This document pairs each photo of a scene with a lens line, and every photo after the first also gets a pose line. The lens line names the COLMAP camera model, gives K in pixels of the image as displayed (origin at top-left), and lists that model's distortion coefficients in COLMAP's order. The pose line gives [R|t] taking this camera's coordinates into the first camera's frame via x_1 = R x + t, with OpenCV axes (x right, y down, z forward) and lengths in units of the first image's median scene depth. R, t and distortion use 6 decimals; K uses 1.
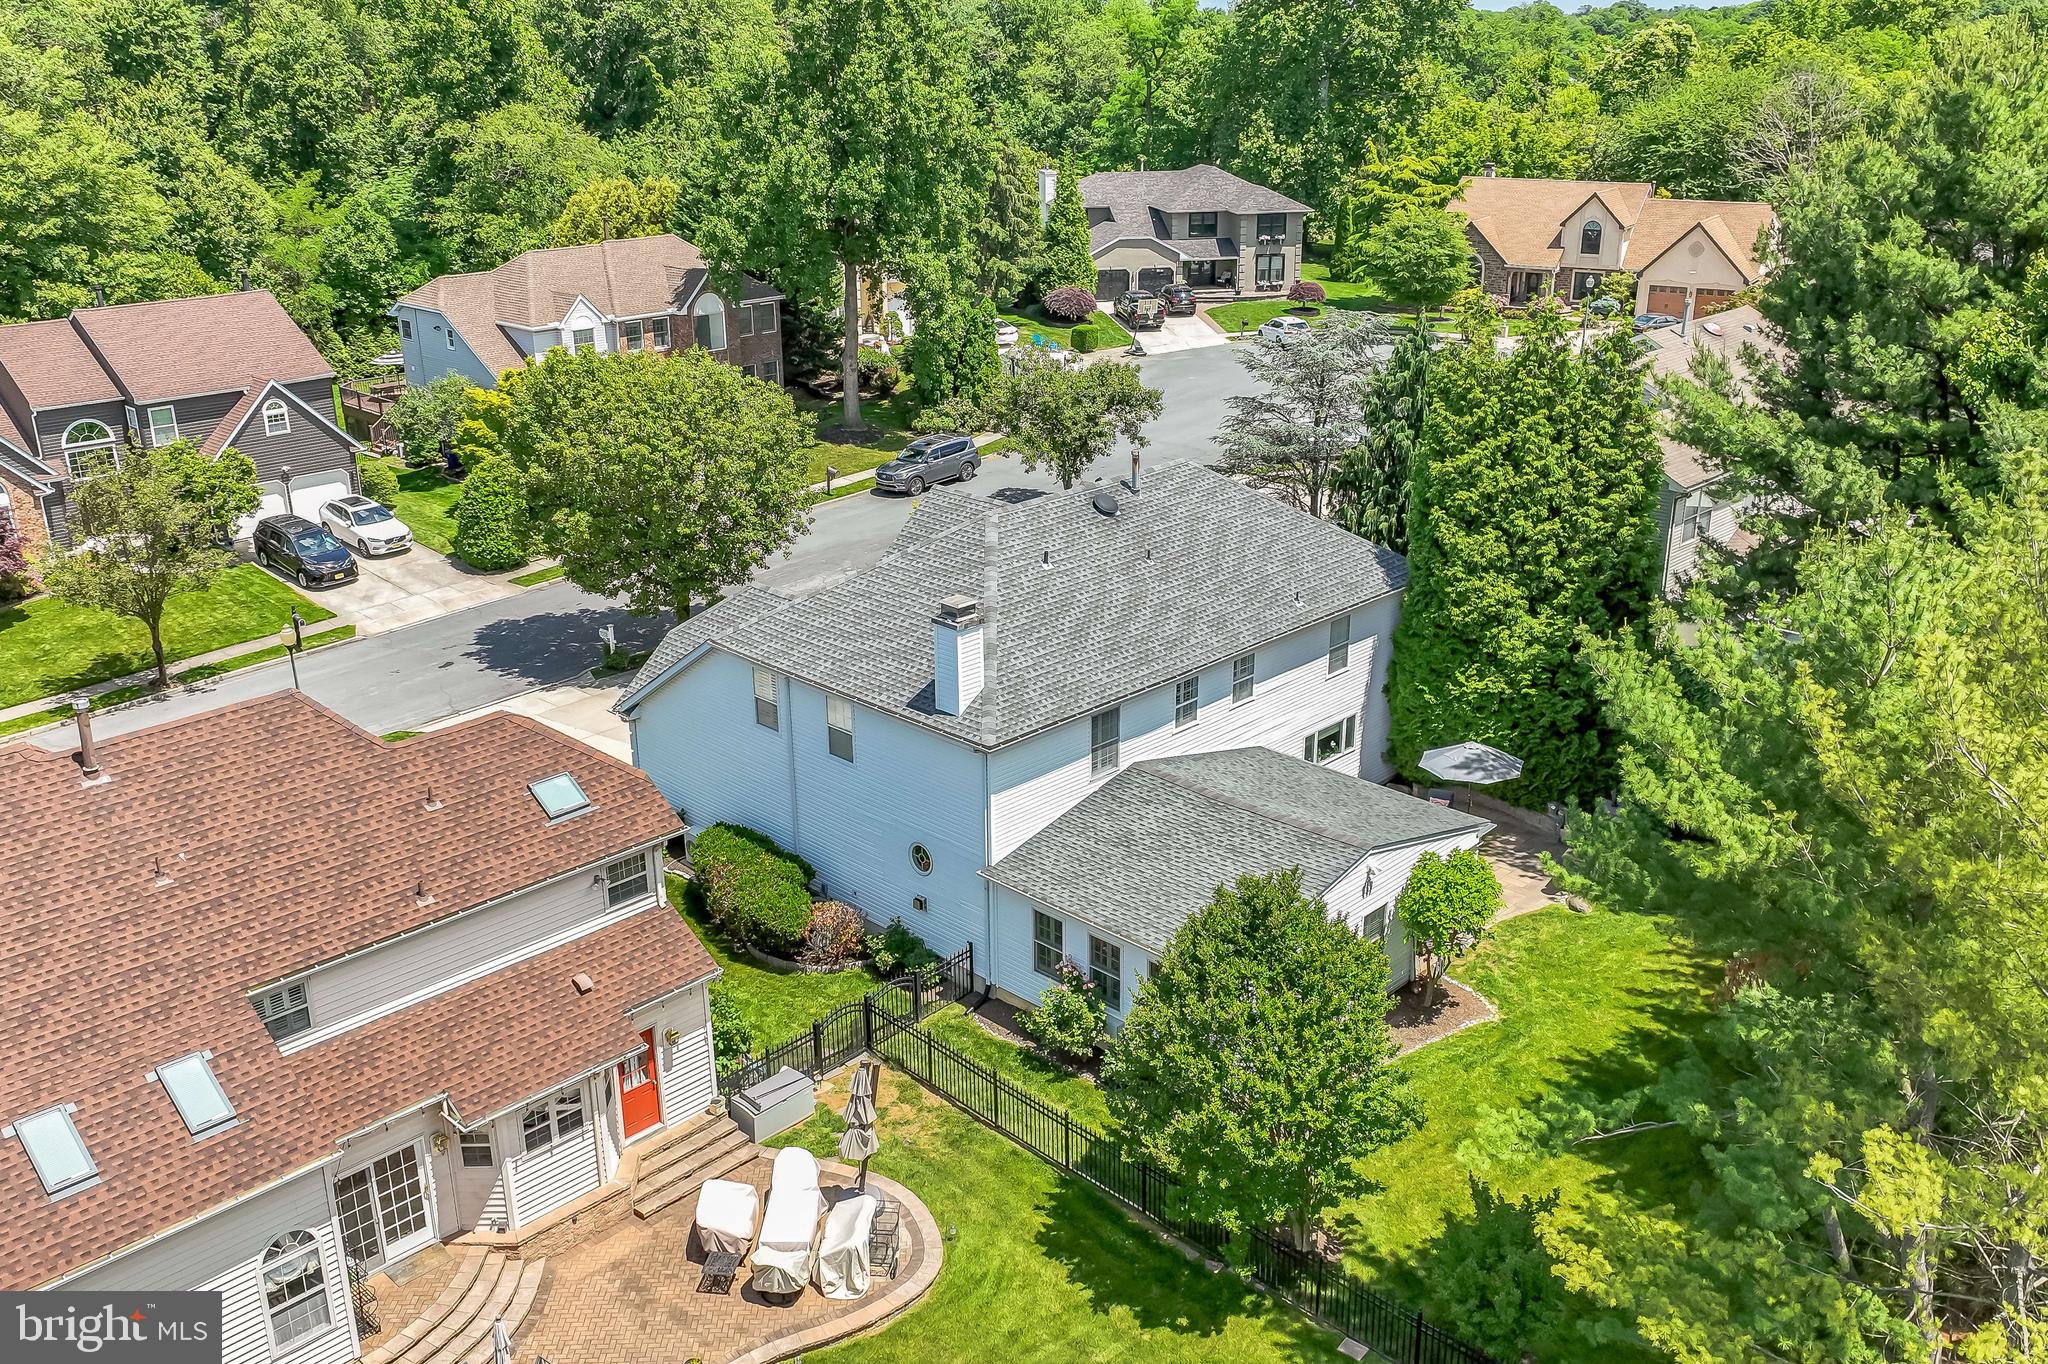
lens RADIAL K [[1758.4, 0, 1040.7], [0, 1758.4, 677.3], [0, 0, 1]] dist [-0.033021, -0.006700]
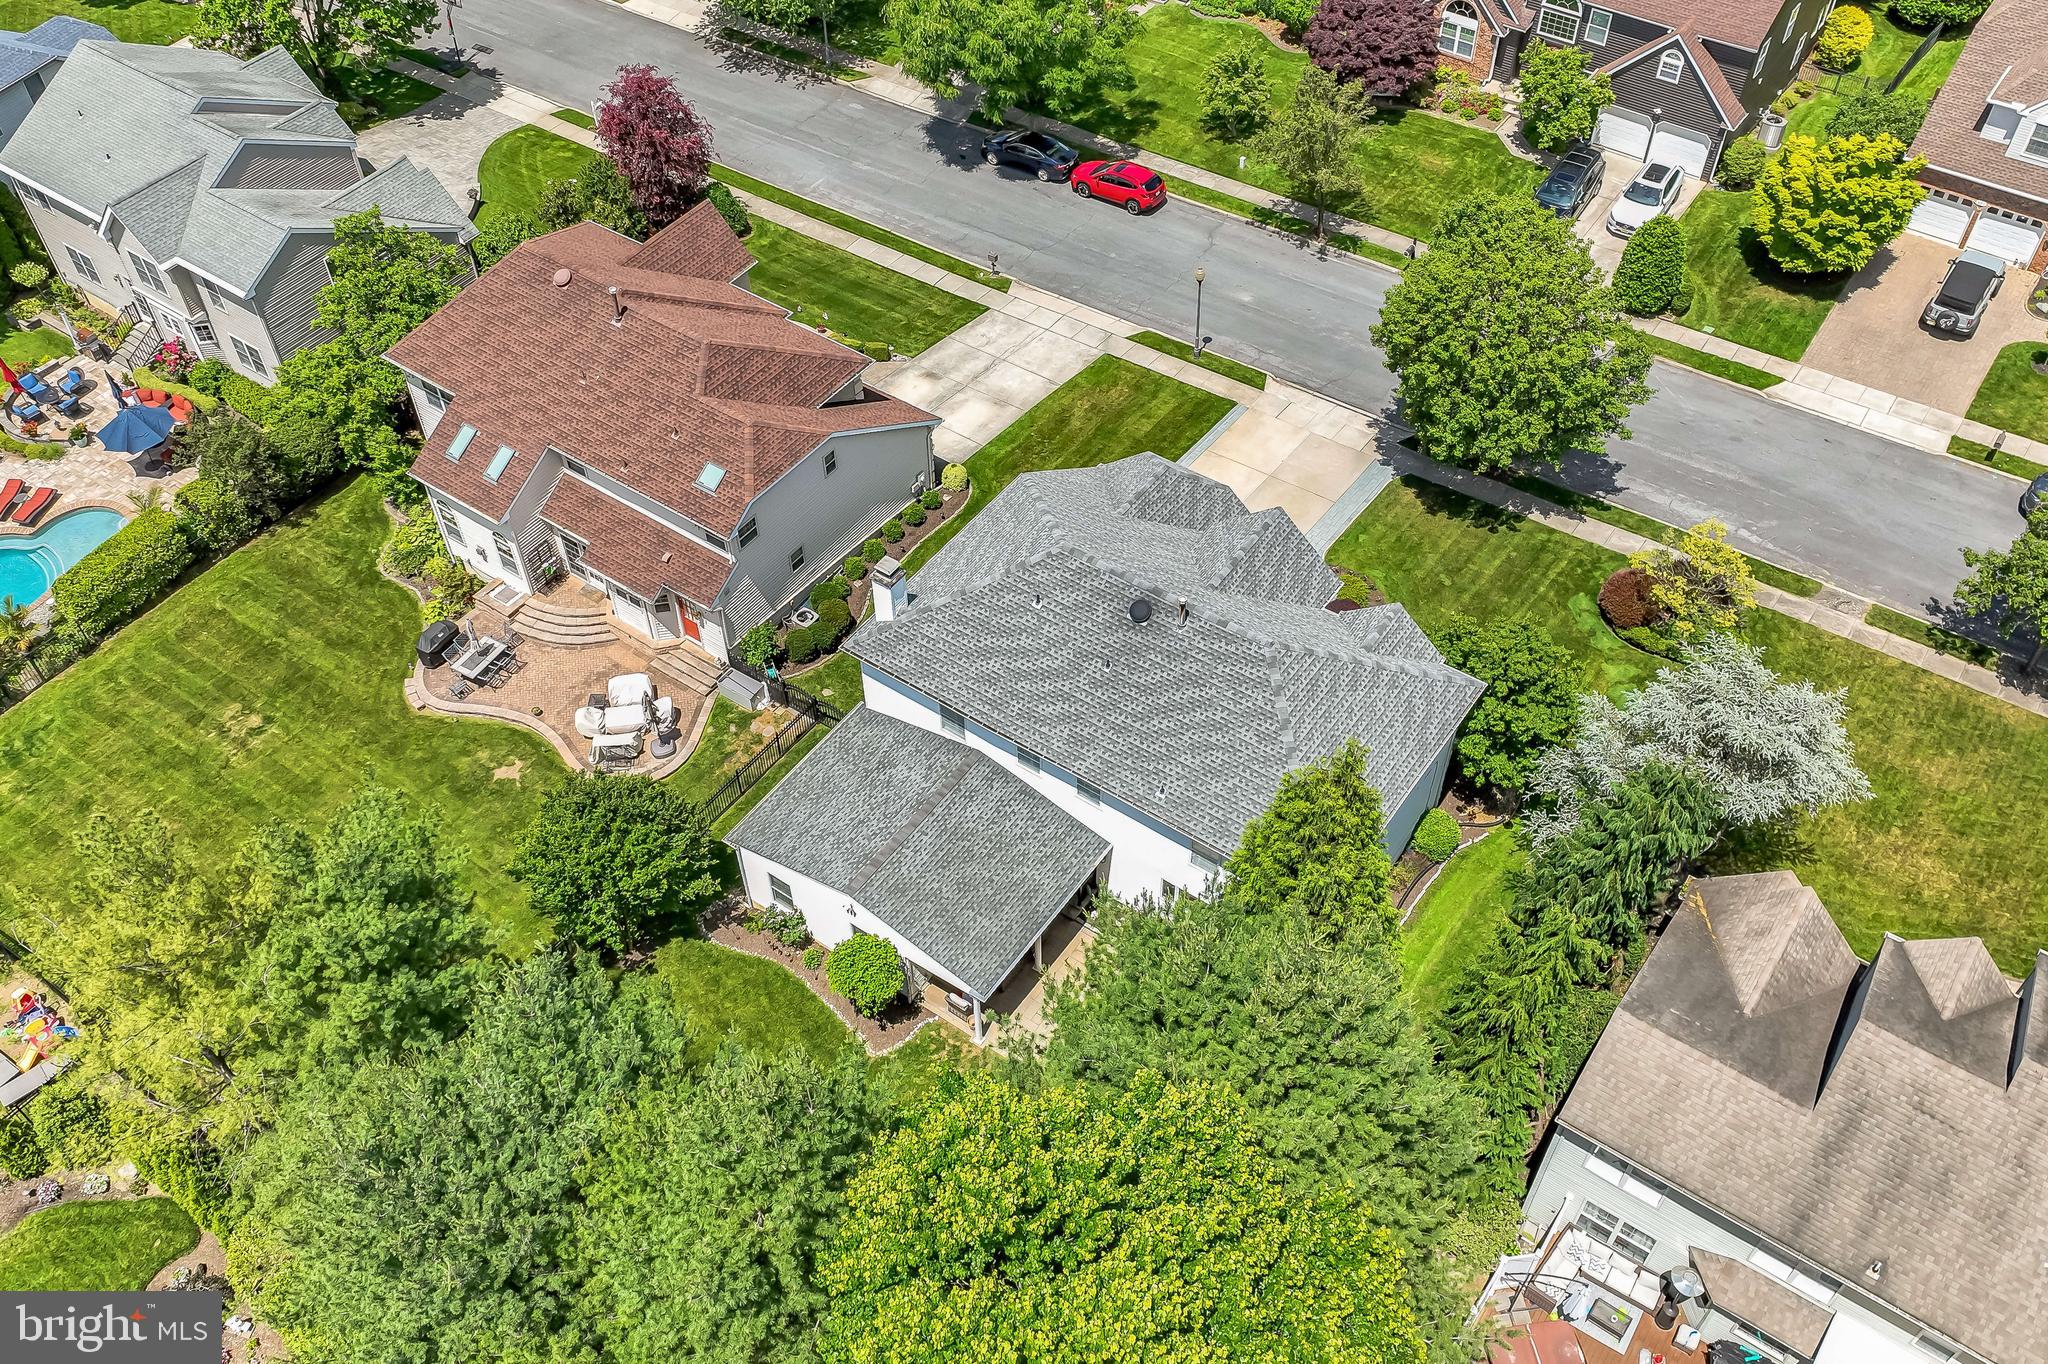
lens RADIAL K [[1758.4, 0, 1025.7], [0, 1758.4, 679.9], [0, 0, 1]] dist [-0.033021, -0.006700]
pose [[0.147628, 0.731157, -0.666044, 0.509831], [-0.327593, 0.671558, 0.664599, -0.495097], [0.933214, 0.120078, 0.338663, 0.324816]]
